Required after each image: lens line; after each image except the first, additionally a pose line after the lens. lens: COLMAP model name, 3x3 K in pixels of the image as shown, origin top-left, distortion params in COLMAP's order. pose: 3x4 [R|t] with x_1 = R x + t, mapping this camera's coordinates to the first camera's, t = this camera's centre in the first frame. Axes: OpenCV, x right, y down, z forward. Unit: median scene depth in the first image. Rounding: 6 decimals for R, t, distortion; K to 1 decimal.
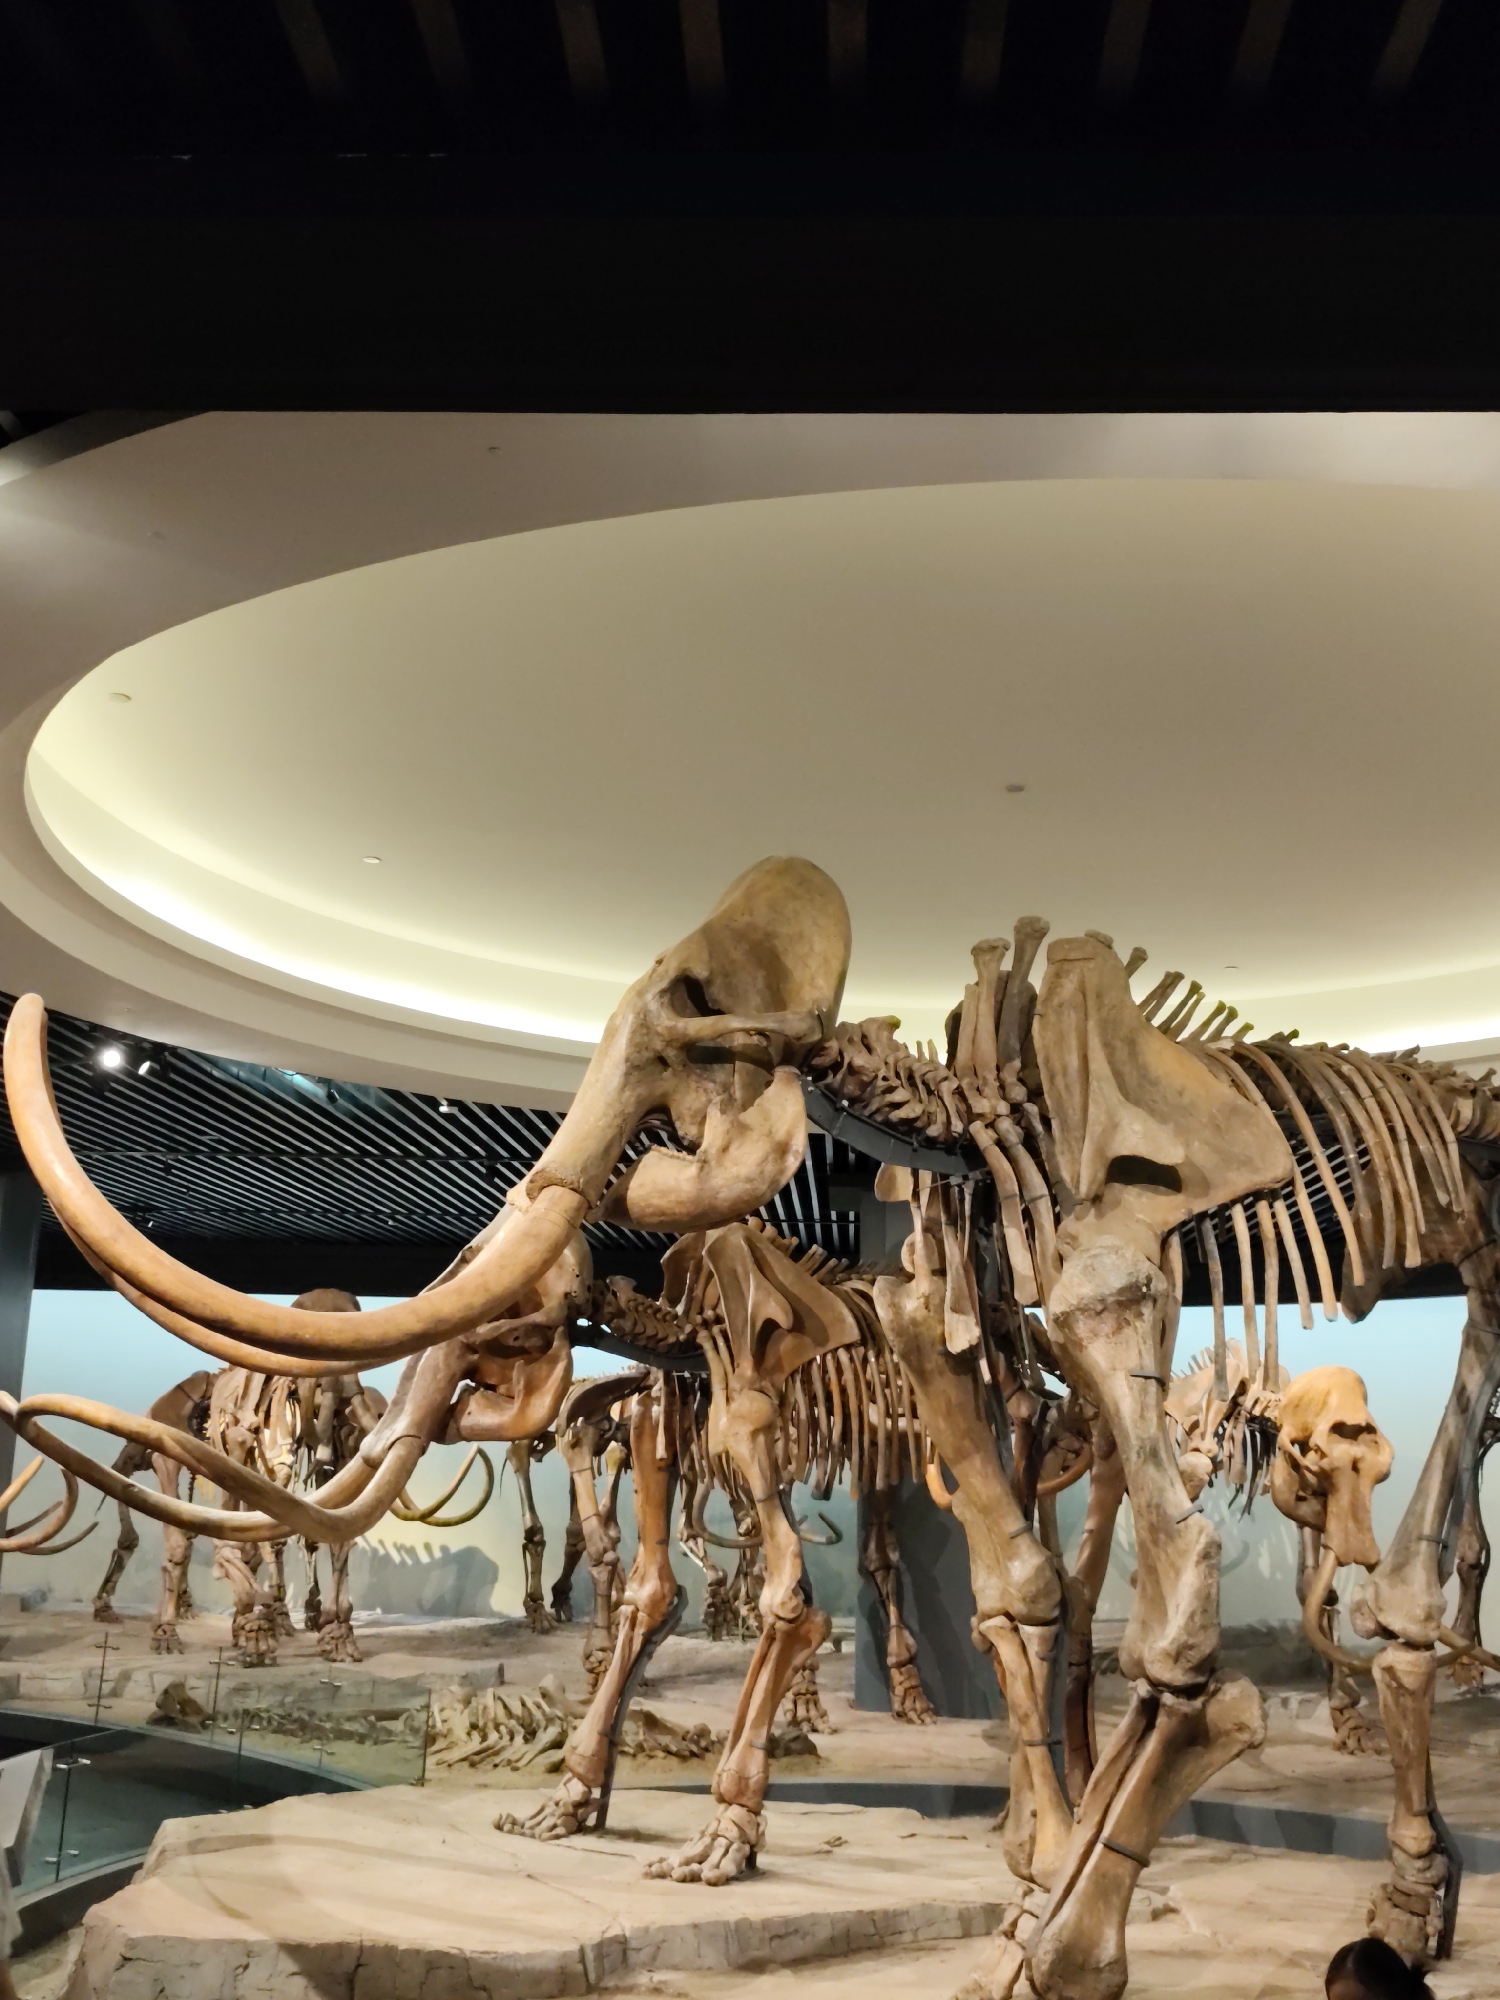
lens RADIAL K [[1928.1, 0, 744.3], [0, 1928.1, 1006.3], [0, 0, 1]] dist [0.022771, 0.000000]
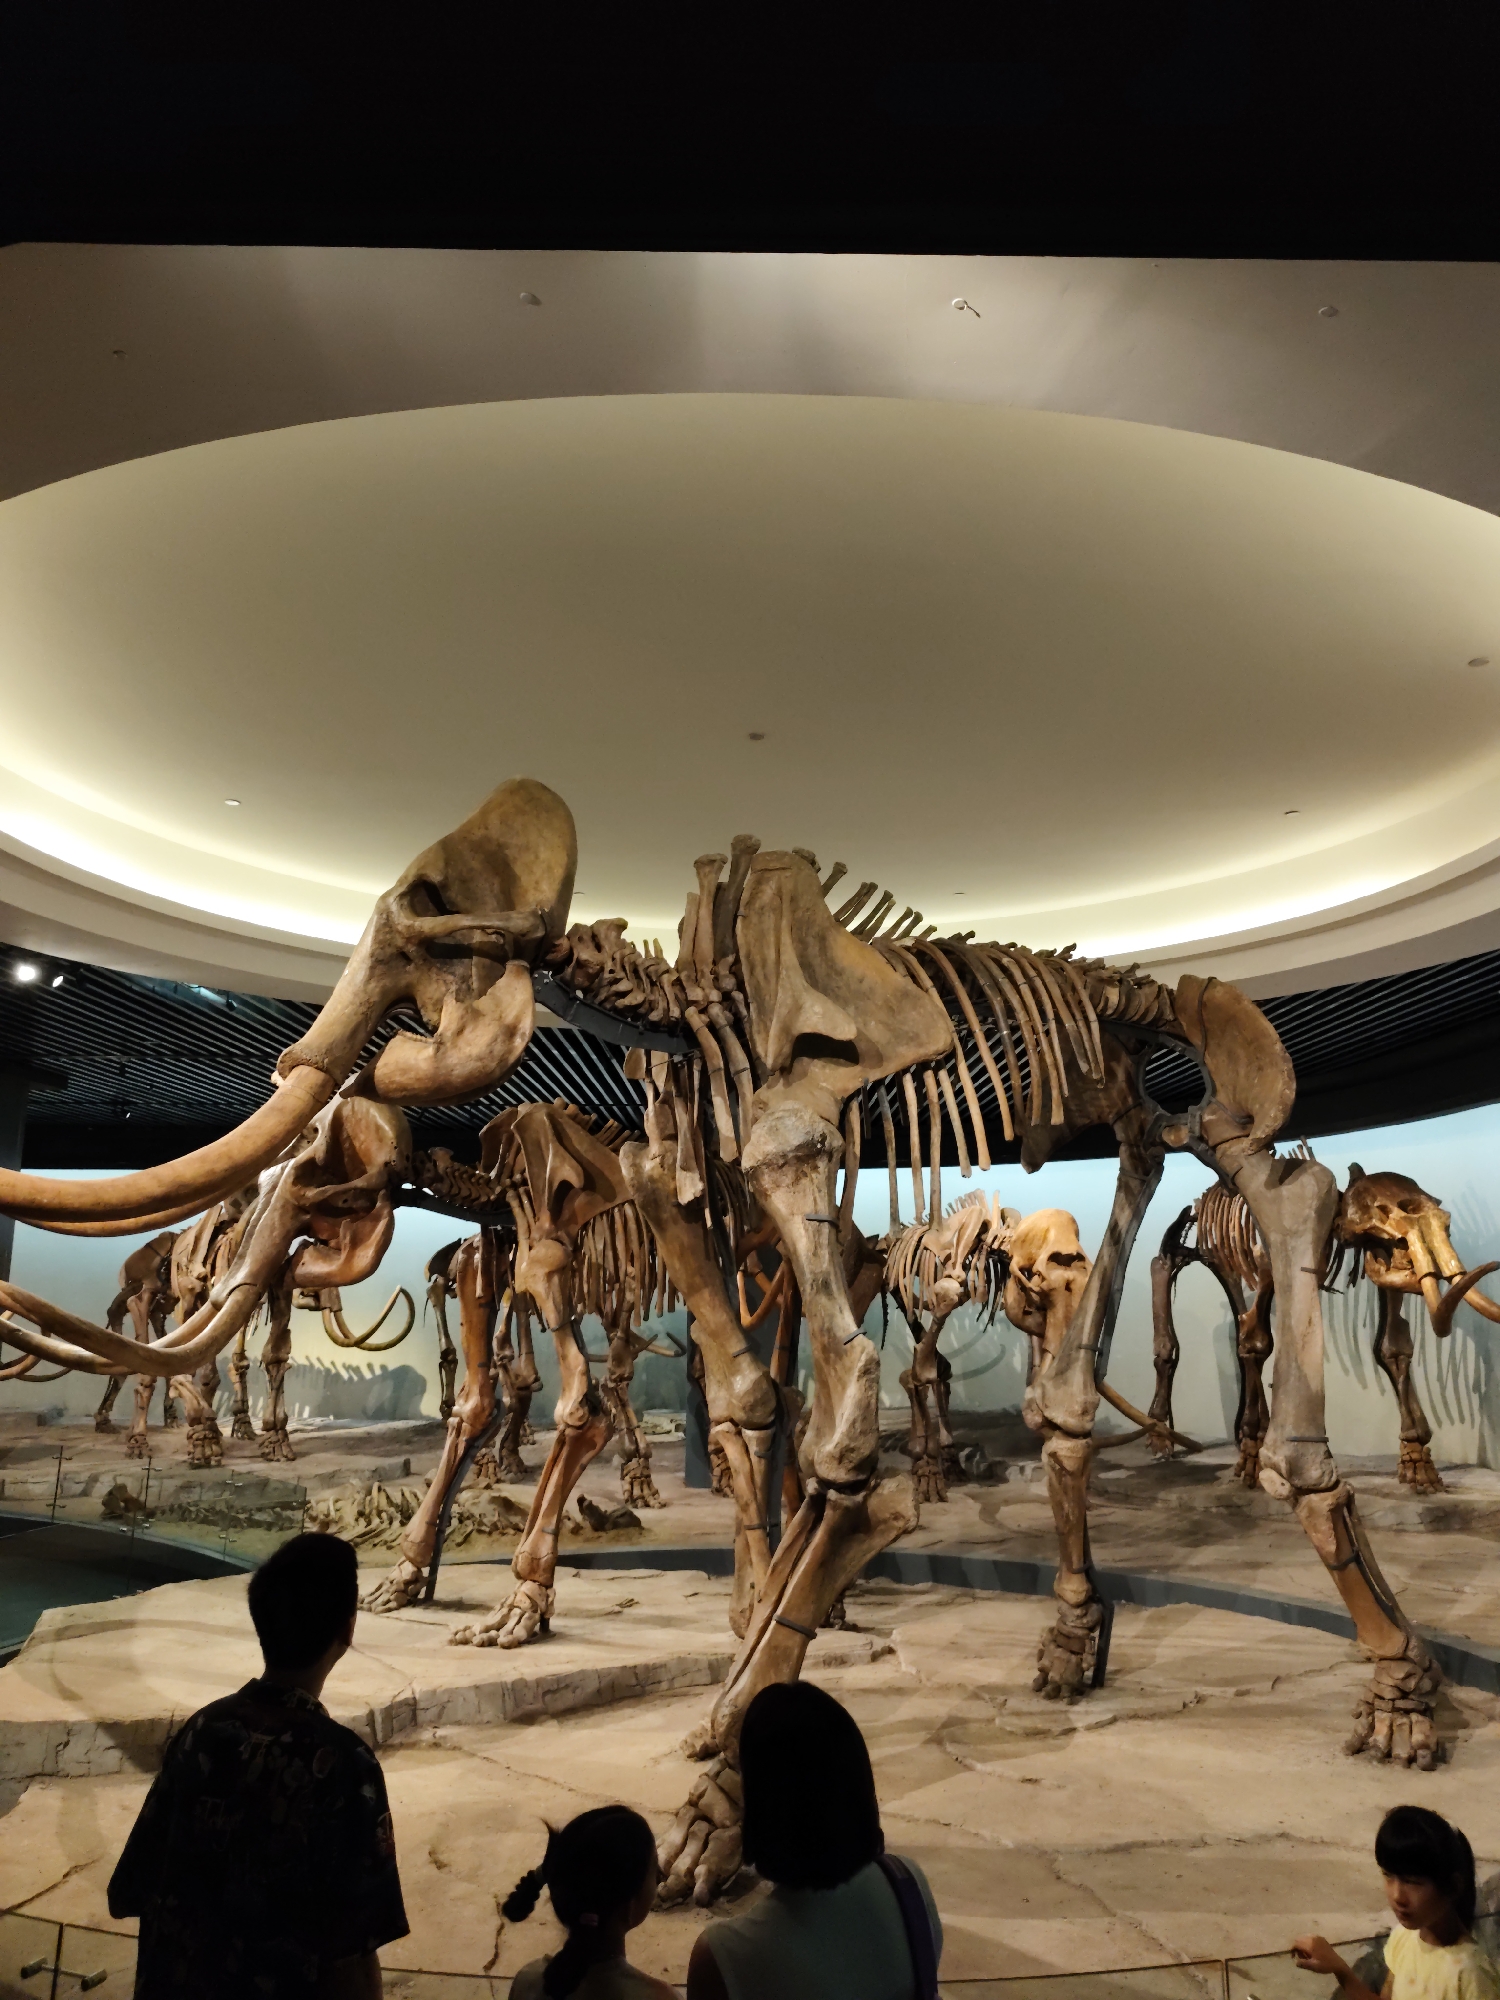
lens RADIAL K [[1427.6, 0, 766.9], [0, 1427.6, 993.8], [0, 0, 1]] dist [0.030222, -0.014675]
pose [[0.998453, -0.011382, 0.054419, 0.105109], [0.009831, 0.999540, 0.028690, 0.023727], [-0.054721, -0.028110, 0.998106, 0.114975]]
